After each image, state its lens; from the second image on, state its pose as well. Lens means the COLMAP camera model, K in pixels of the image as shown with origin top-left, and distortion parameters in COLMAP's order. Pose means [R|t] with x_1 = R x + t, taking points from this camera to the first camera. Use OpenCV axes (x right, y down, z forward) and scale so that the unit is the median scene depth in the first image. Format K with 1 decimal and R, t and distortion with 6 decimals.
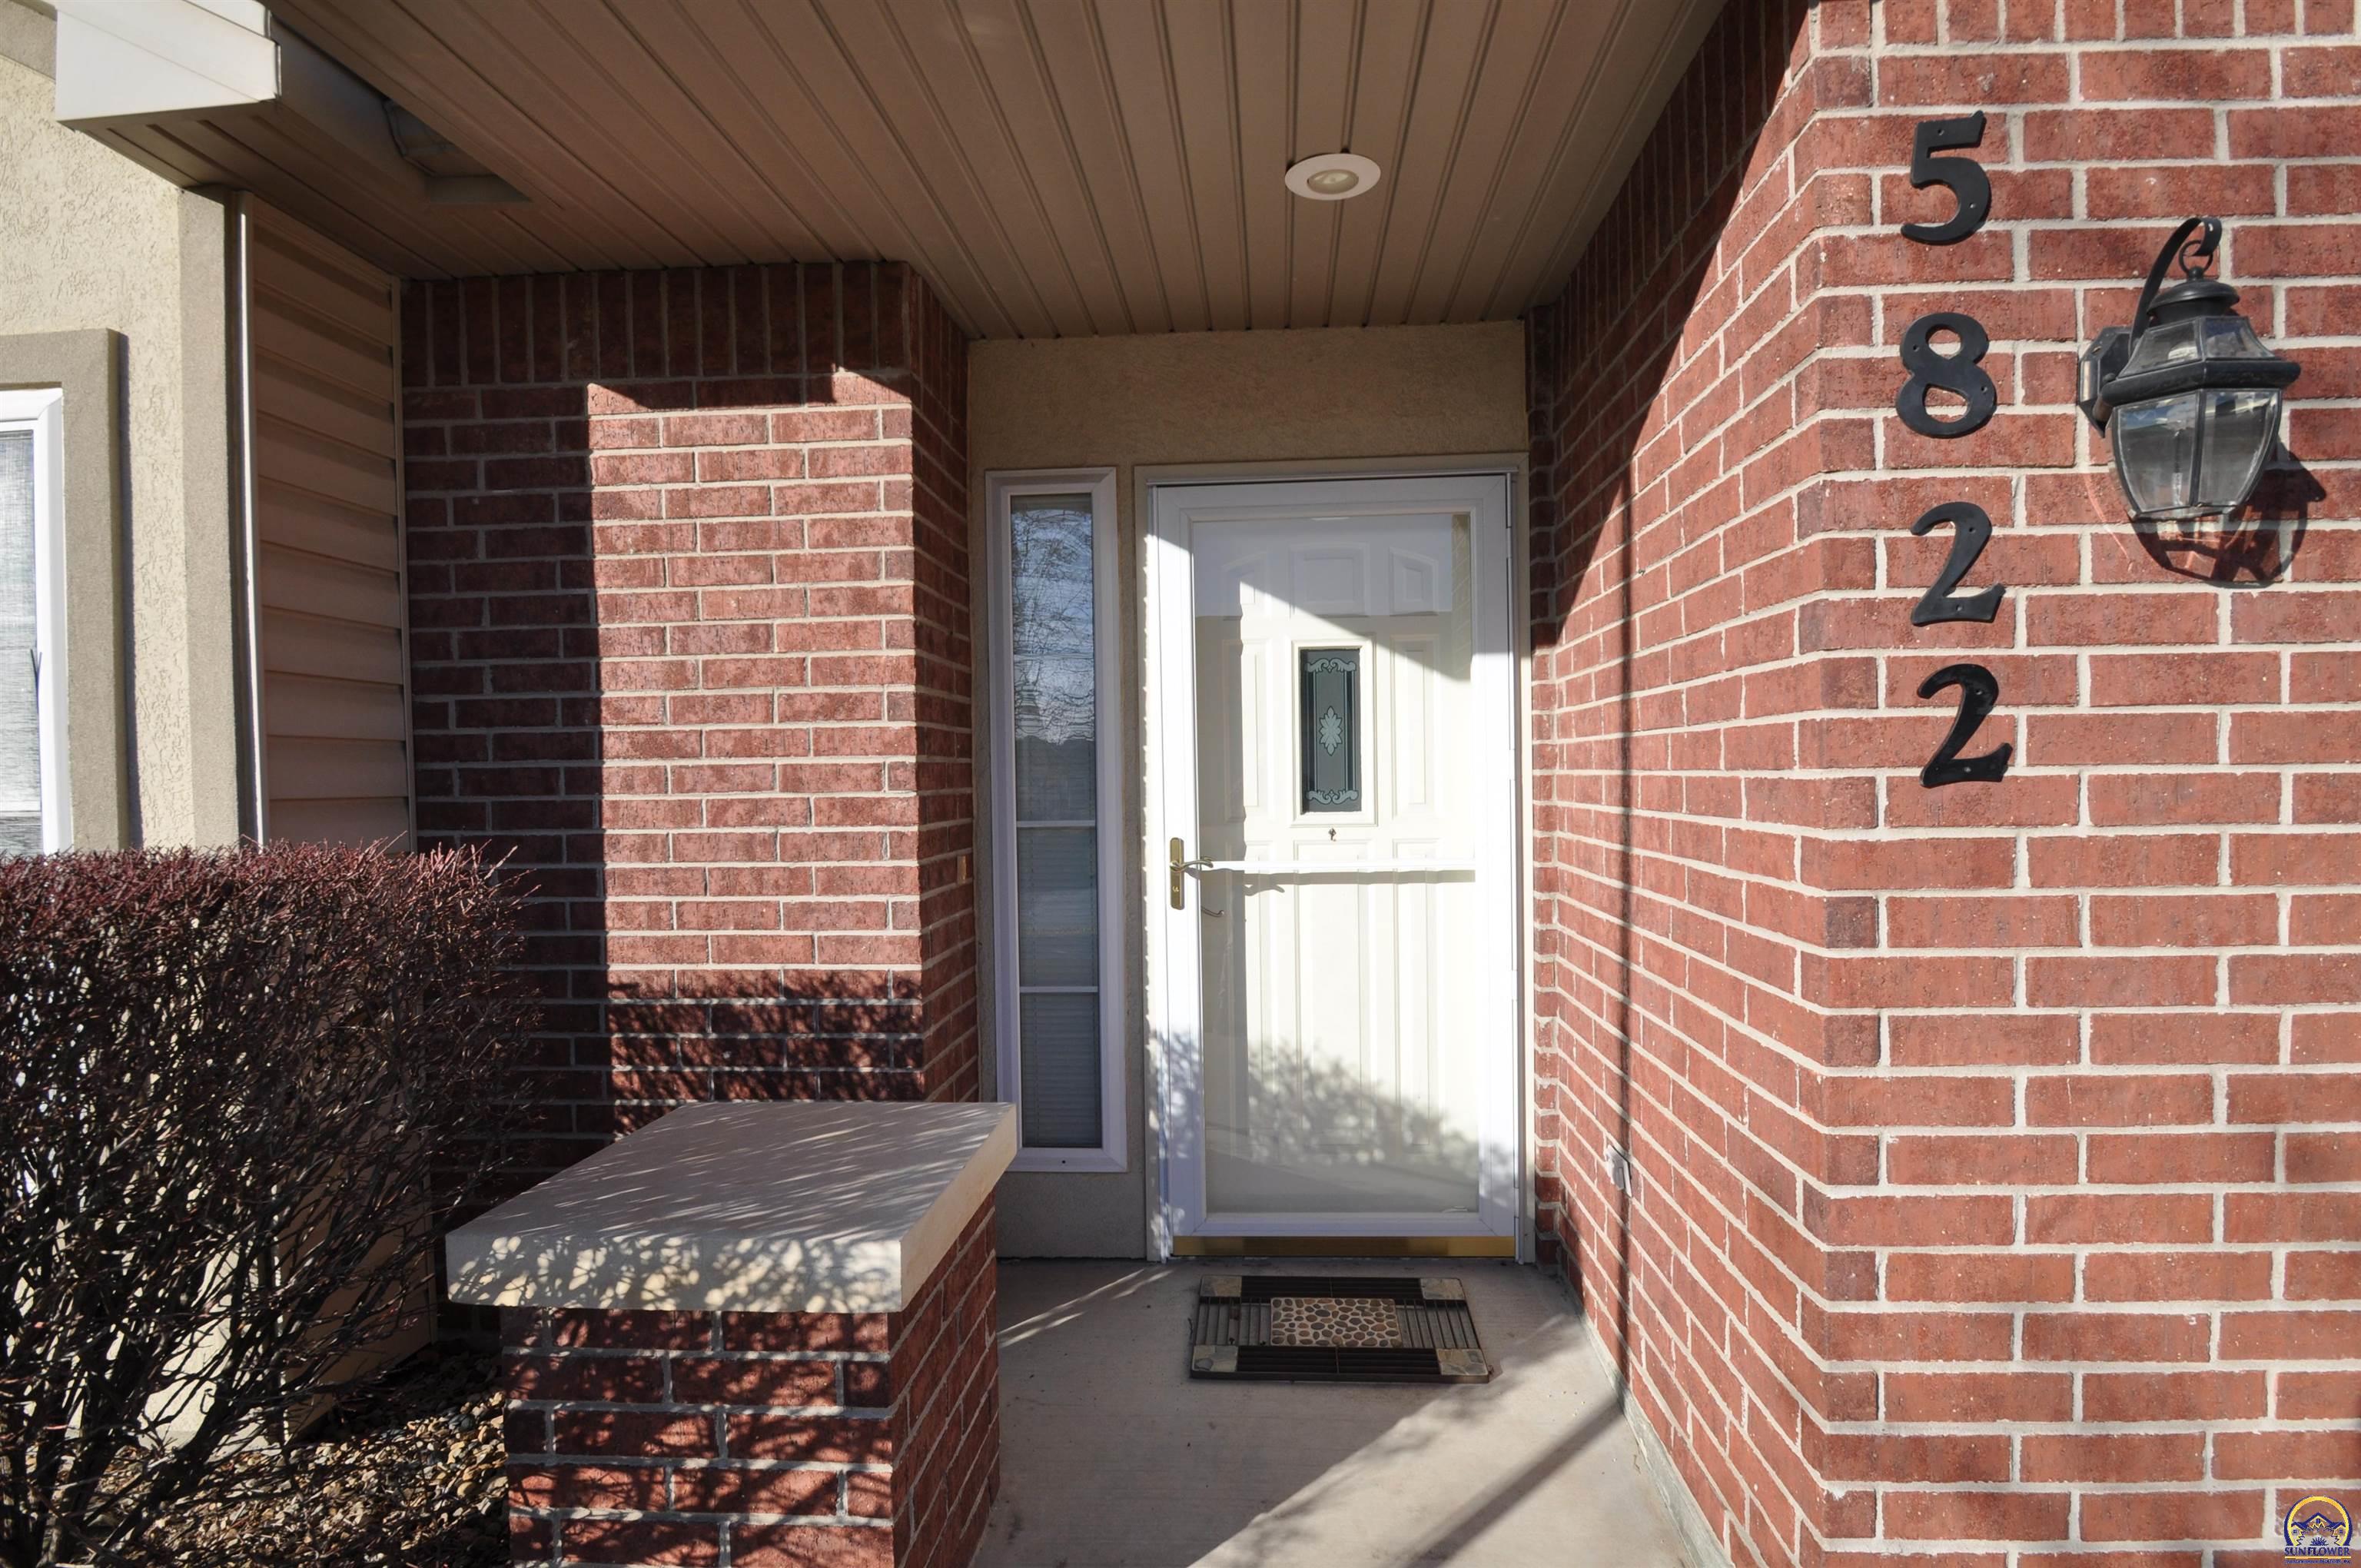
lens RADIAL K [[1129.3, 0, 1185.5], [0, 1129.3, 809.2], [0, 0, 1]] dist [-0.011036, 0.000434]
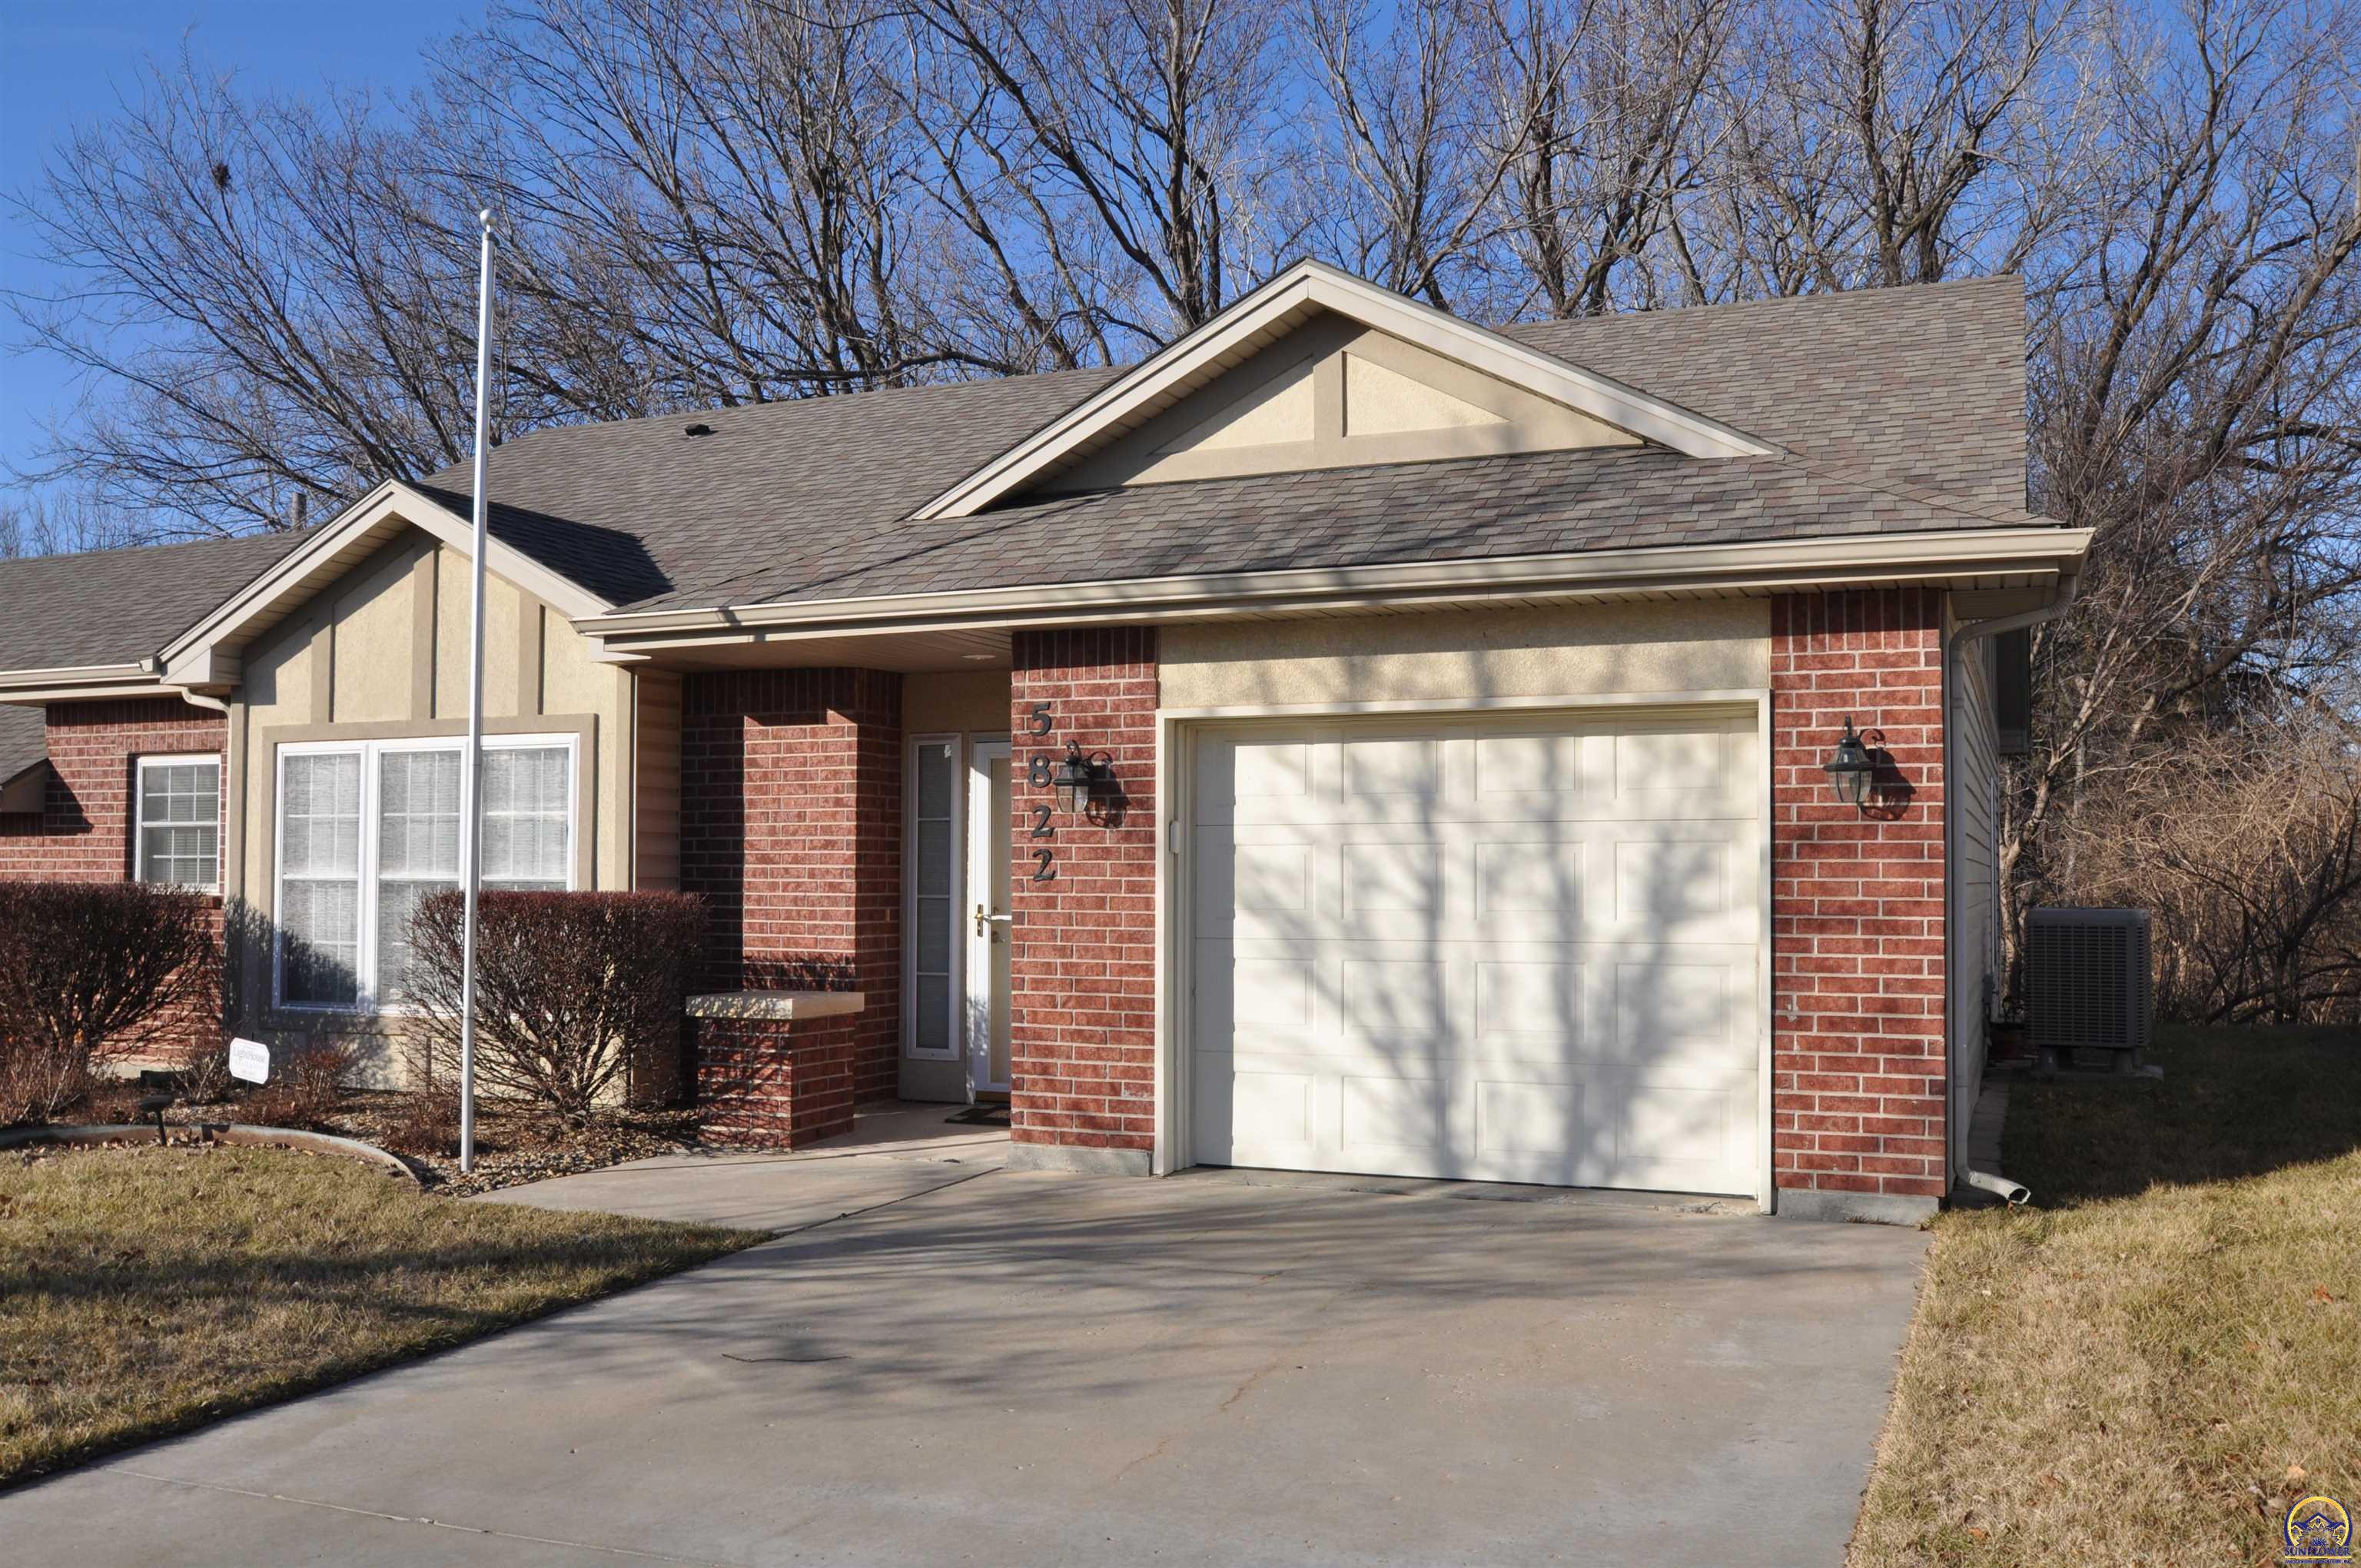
lens RADIAL K [[2046.0, 0, 1180.5], [0, 2046.0, 784.0], [0, 0, 1]] dist [0.001222, -0.000476]
pose [[0.940345, 0.003048, -0.340210, 1.943713], [-0.027251, 0.997422, -0.066386, 0.053132], [0.339130, 0.071697, 0.938003, -2.953669]]
